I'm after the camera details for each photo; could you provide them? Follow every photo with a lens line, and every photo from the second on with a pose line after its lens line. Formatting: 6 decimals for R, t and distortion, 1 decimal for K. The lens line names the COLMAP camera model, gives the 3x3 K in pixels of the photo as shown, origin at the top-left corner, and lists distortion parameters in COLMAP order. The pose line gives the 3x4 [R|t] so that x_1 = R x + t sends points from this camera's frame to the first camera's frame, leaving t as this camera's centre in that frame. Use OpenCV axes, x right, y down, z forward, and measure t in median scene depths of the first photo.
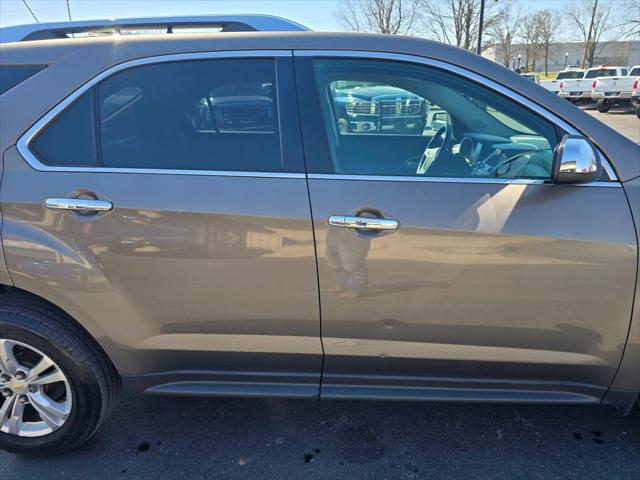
lens RADIAL K [[428.9, 0, 315.1], [0, 428.9, 239.2], [0, 0, 1]] dist [0.048010, -0.052900]
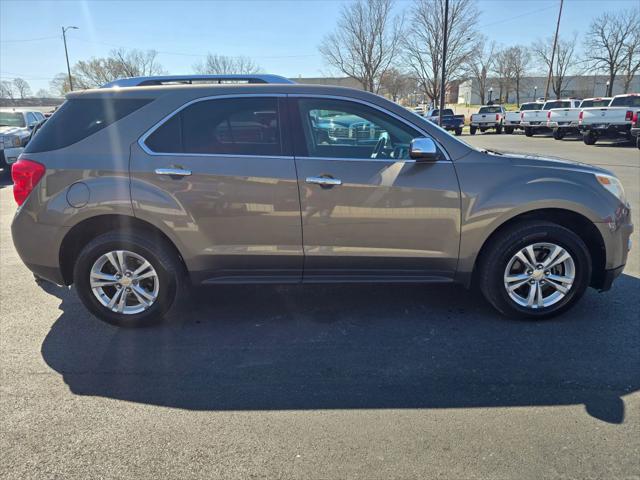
lens RADIAL K [[455.3, 0, 322.1], [0, 455.3, 243.3], [0, 0, 1]] dist [0.054477, -0.063209]
pose [[0.999098, -0.002887, 0.042371, 0.002279], [0.005764, 0.997673, -0.067944, 0.051594], [-0.042077, 0.068127, 0.996789, -0.139799]]
